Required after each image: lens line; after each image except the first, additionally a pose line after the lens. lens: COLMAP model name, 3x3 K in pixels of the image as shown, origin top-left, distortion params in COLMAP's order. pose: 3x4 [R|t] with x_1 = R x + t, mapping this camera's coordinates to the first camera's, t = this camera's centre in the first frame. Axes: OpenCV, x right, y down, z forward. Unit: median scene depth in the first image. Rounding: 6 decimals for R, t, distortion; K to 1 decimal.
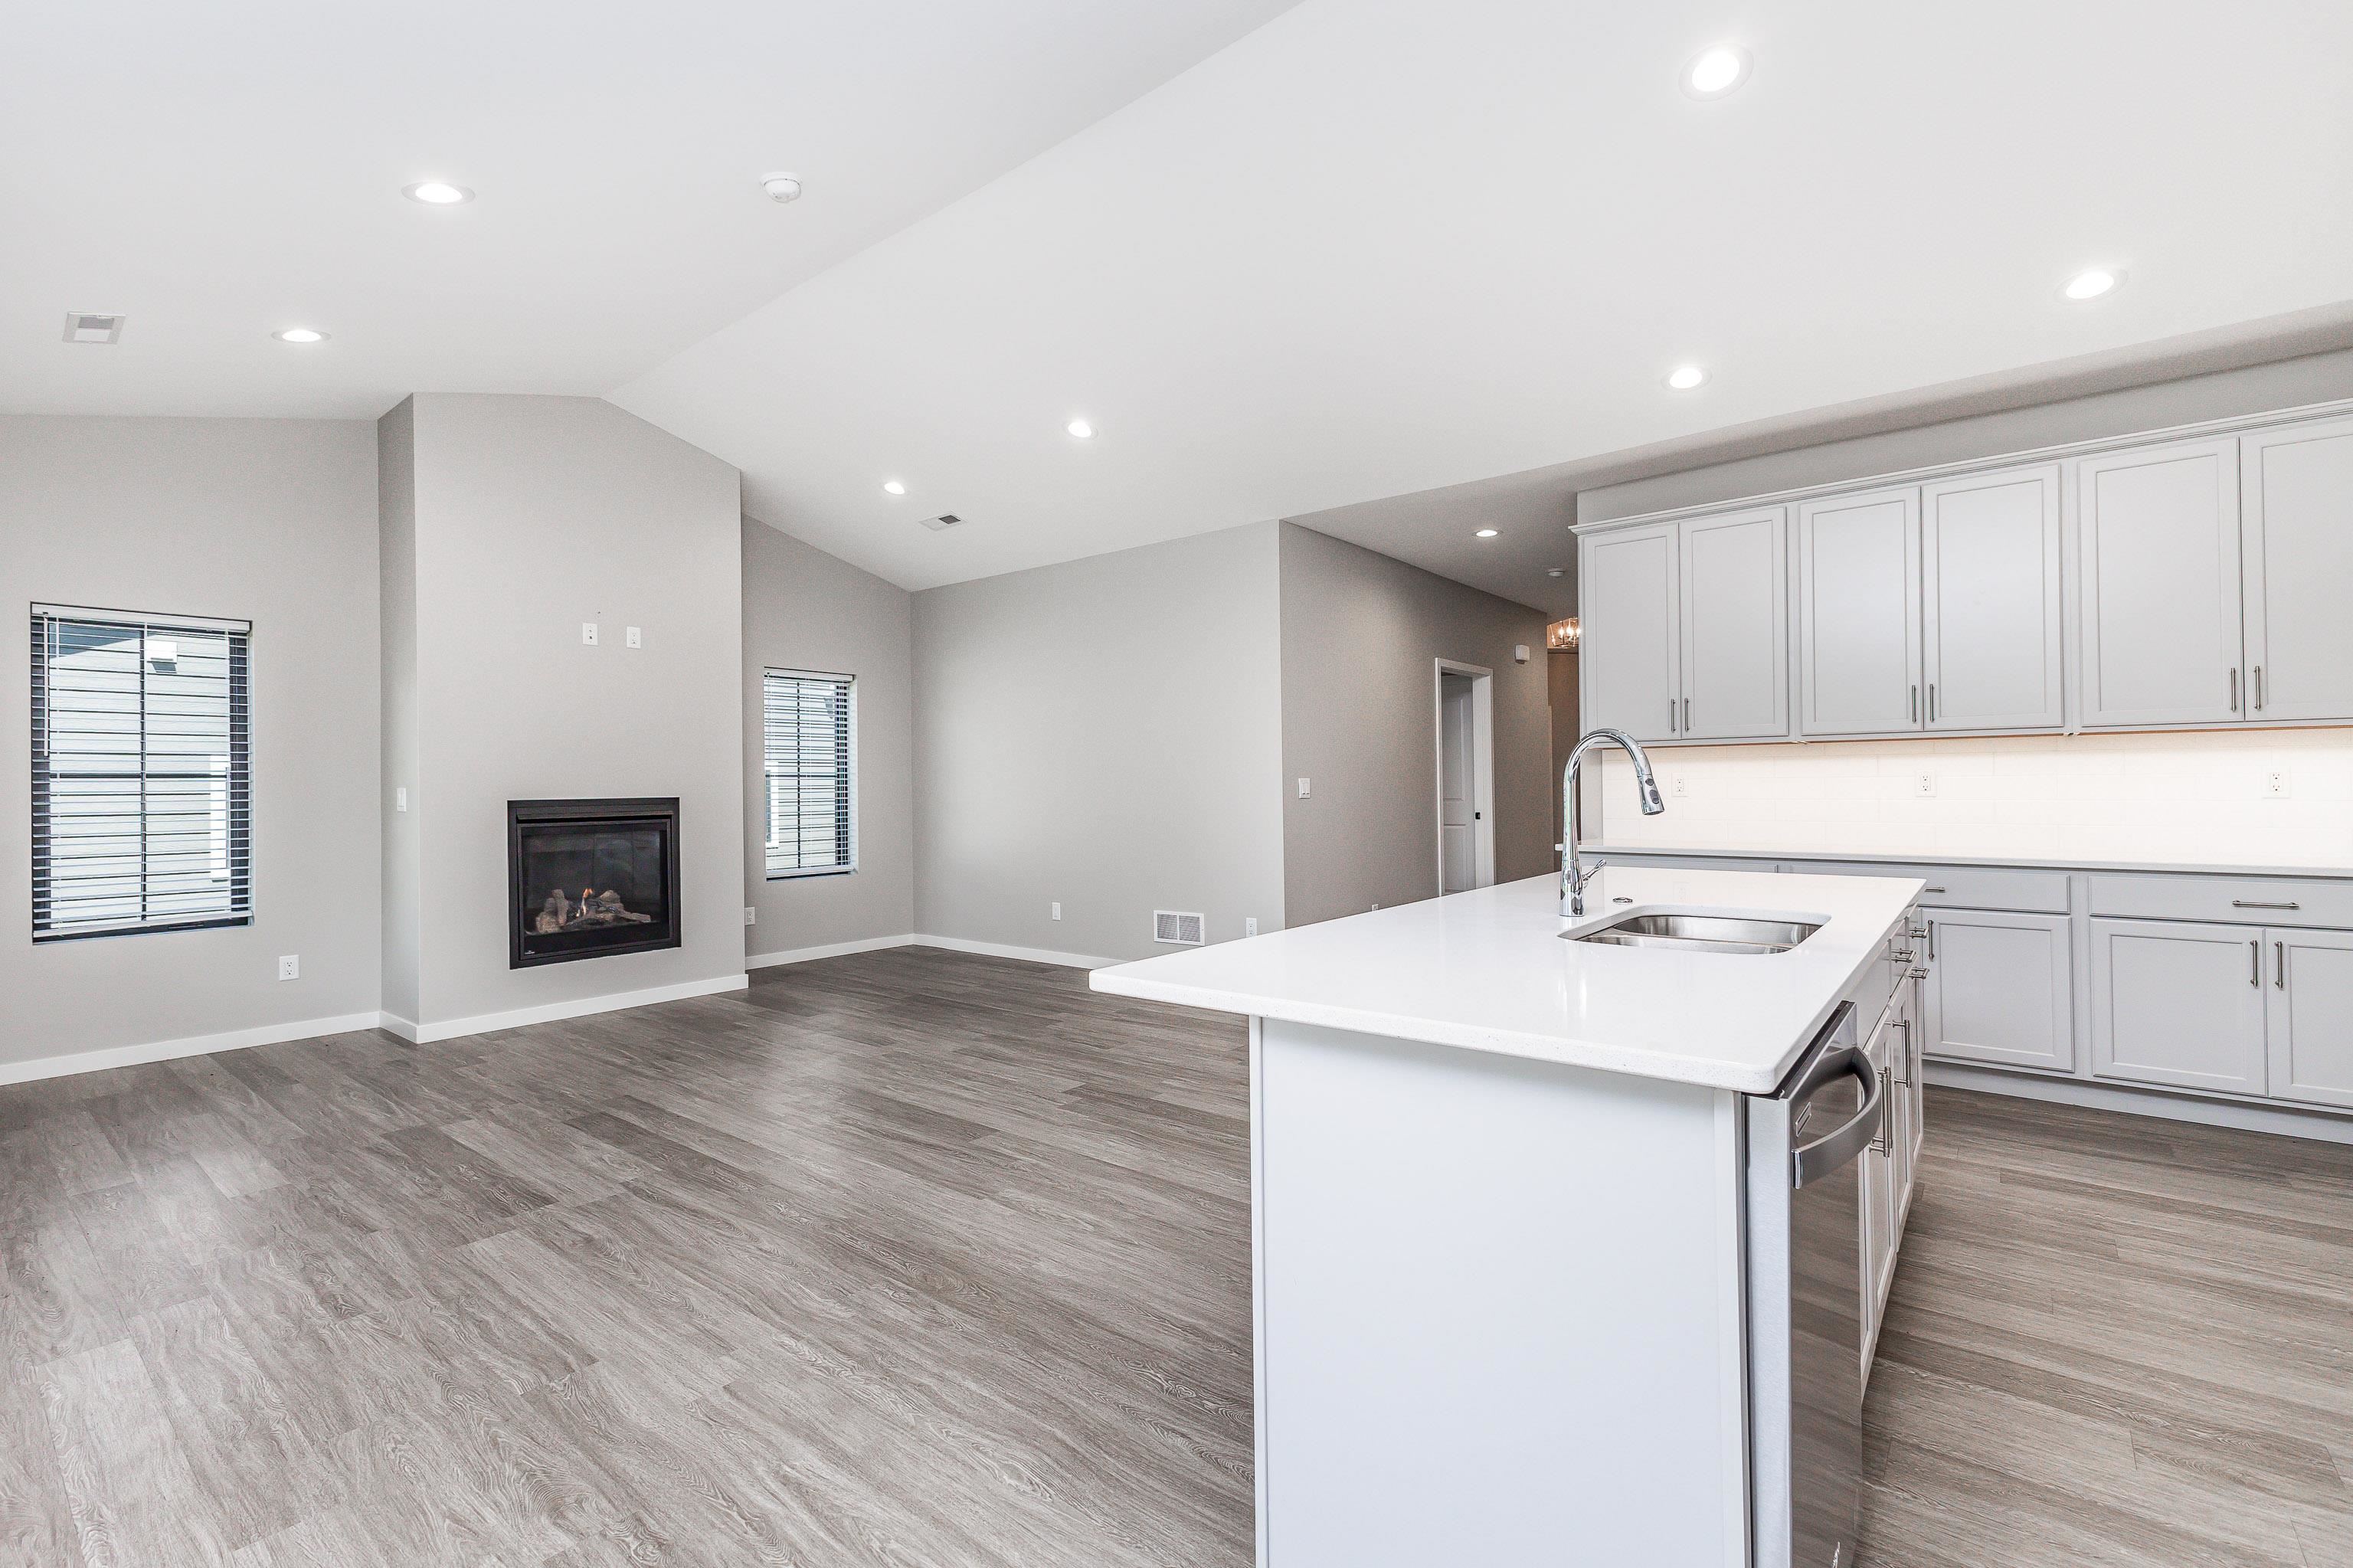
lens RADIAL K [[1034.8, 0, 1192.1], [0, 1034.8, 784.6], [0, 0, 1]] dist [-0.013580, -0.000294]
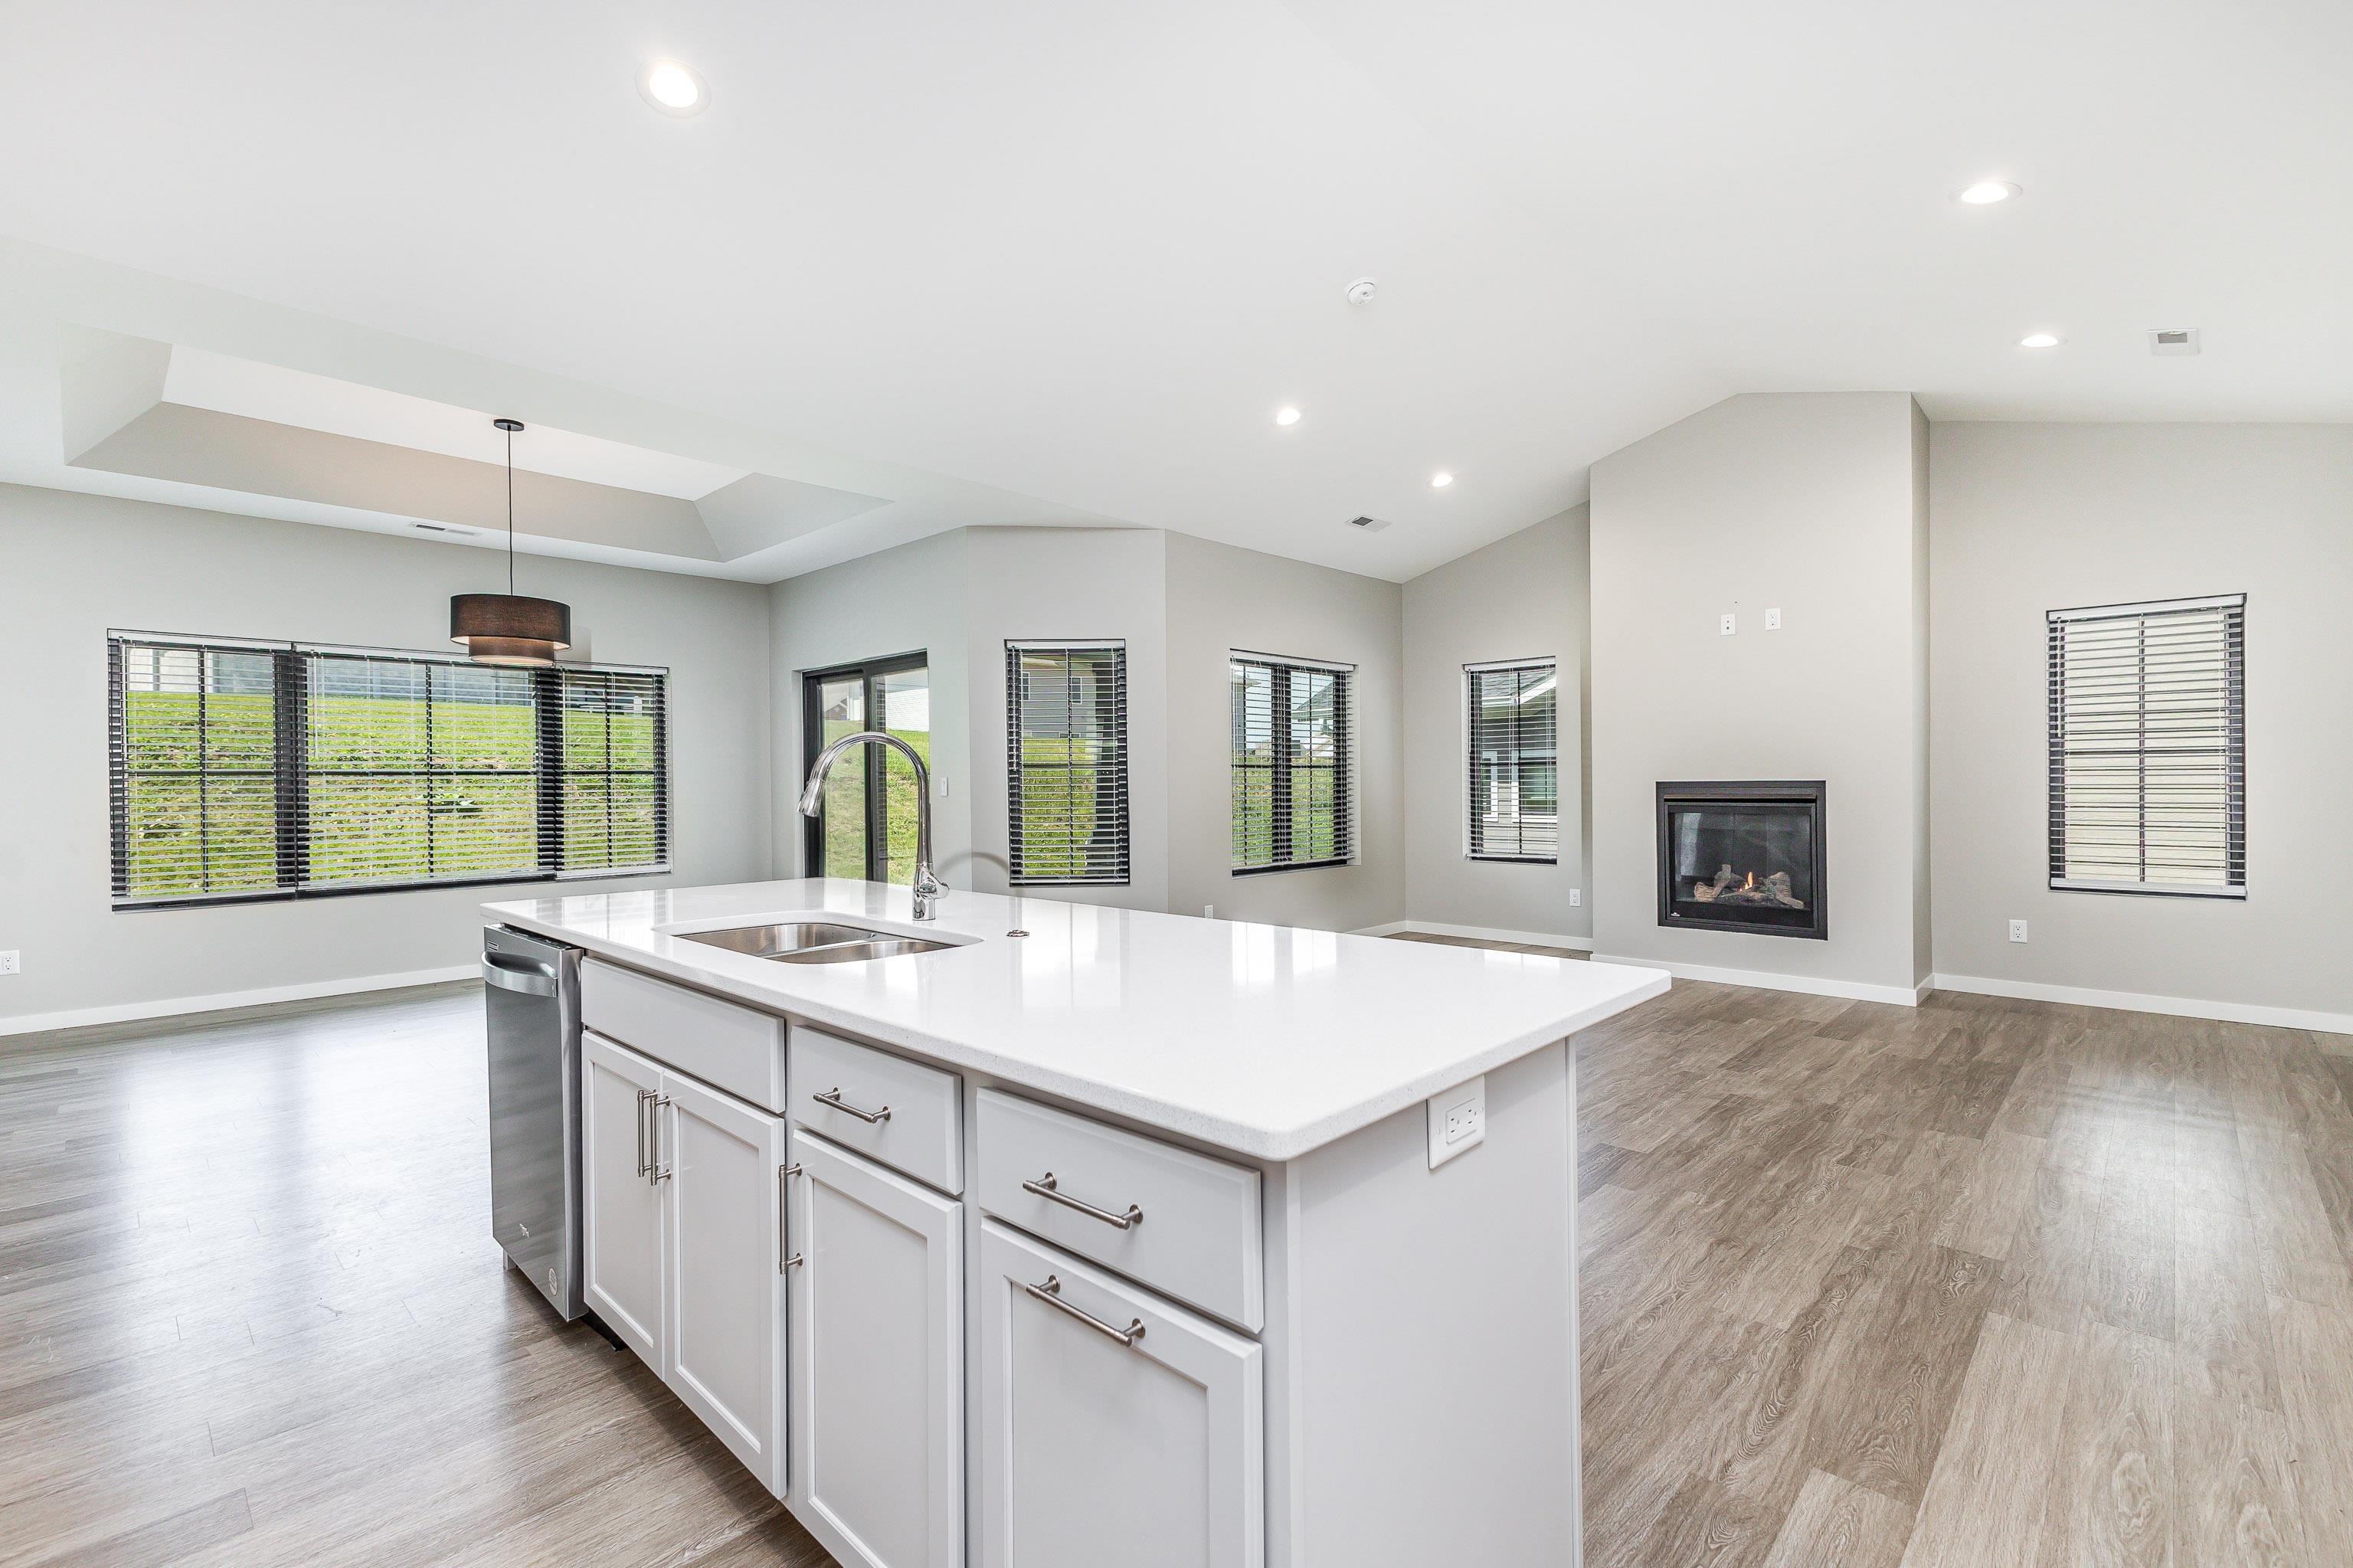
lens RADIAL K [[1034.1, 0, 1172.7], [0, 1034.1, 787.4], [0, 0, 1]] dist [0.008105, 0.000344]
pose [[-0.100694, 0.017644, -0.994761, 0.664710], [0.010697, 0.999804, 0.016651, -0.004569], [0.994860, -0.008964, -0.100863, 0.676152]]
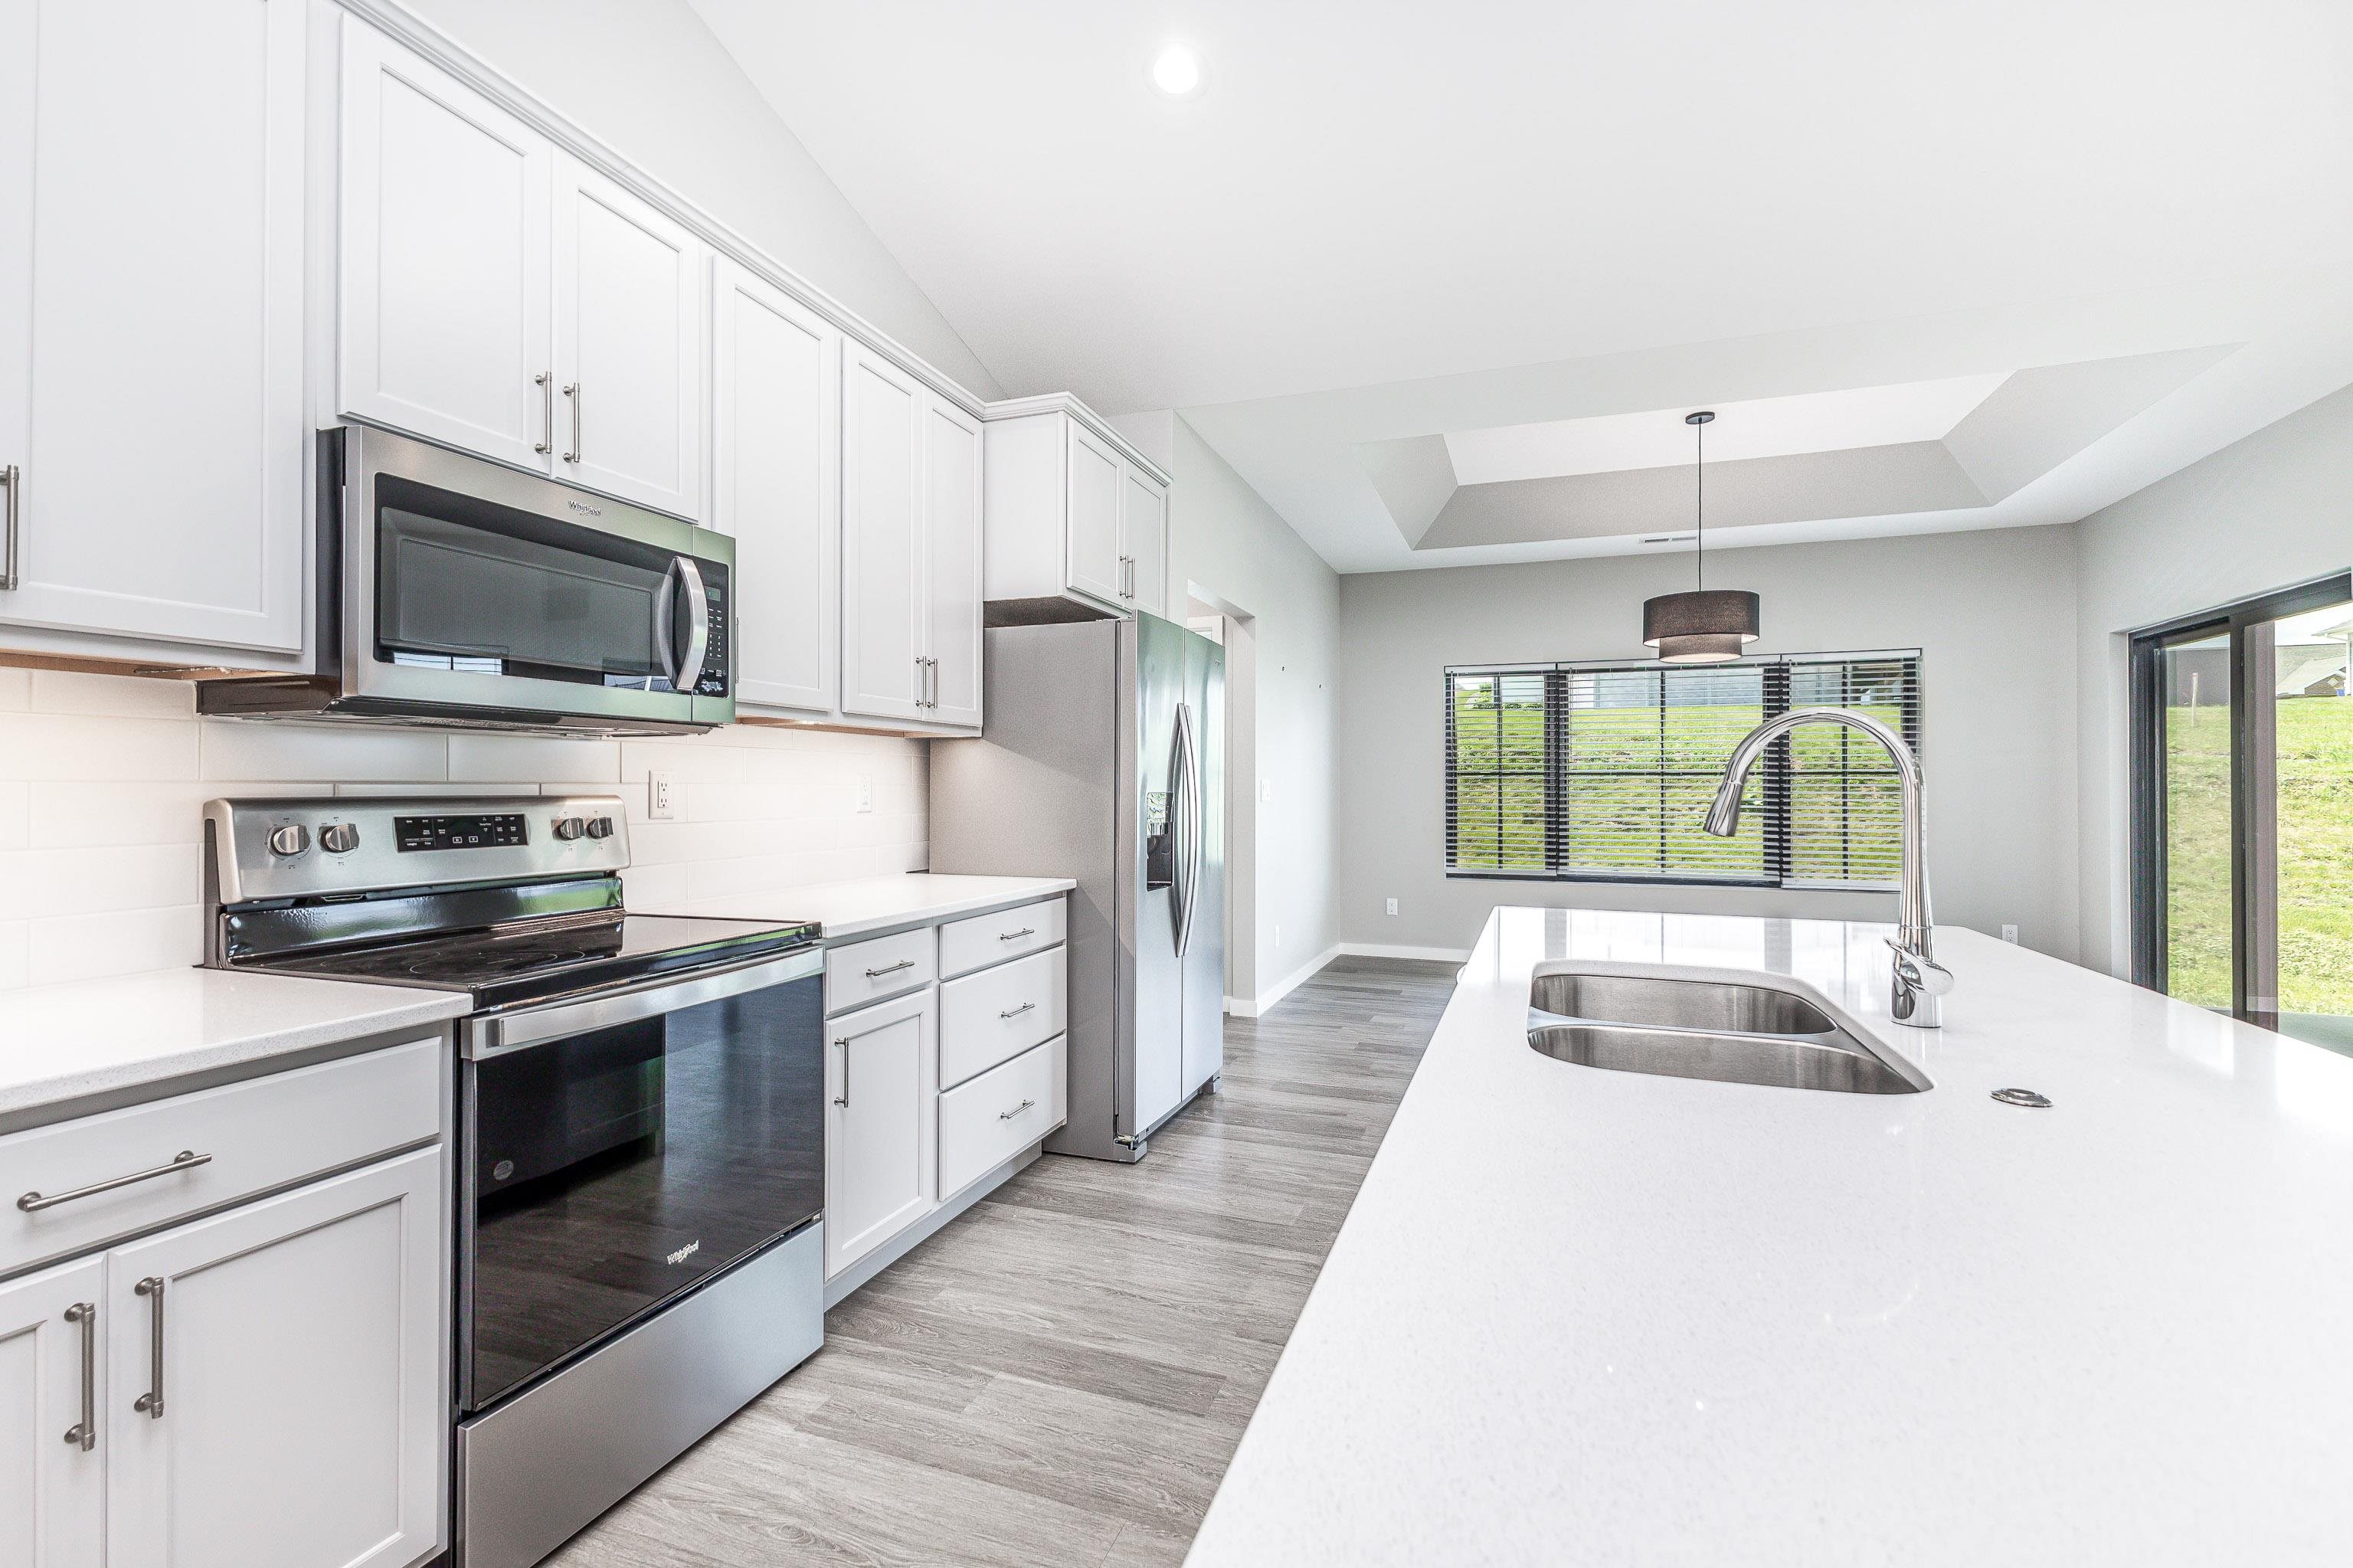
lens RADIAL K [[1031.2, 0, 1177.9], [0, 1031.2, 779.9], [0, 0, 1]] dist [0.008568, -0.001057]
pose [[-0.950197, 0.006597, -0.311579, 0.475777], [0.007779, 0.999966, -0.002548, -0.004000], [0.311551, -0.004845, -0.950217, 0.720106]]
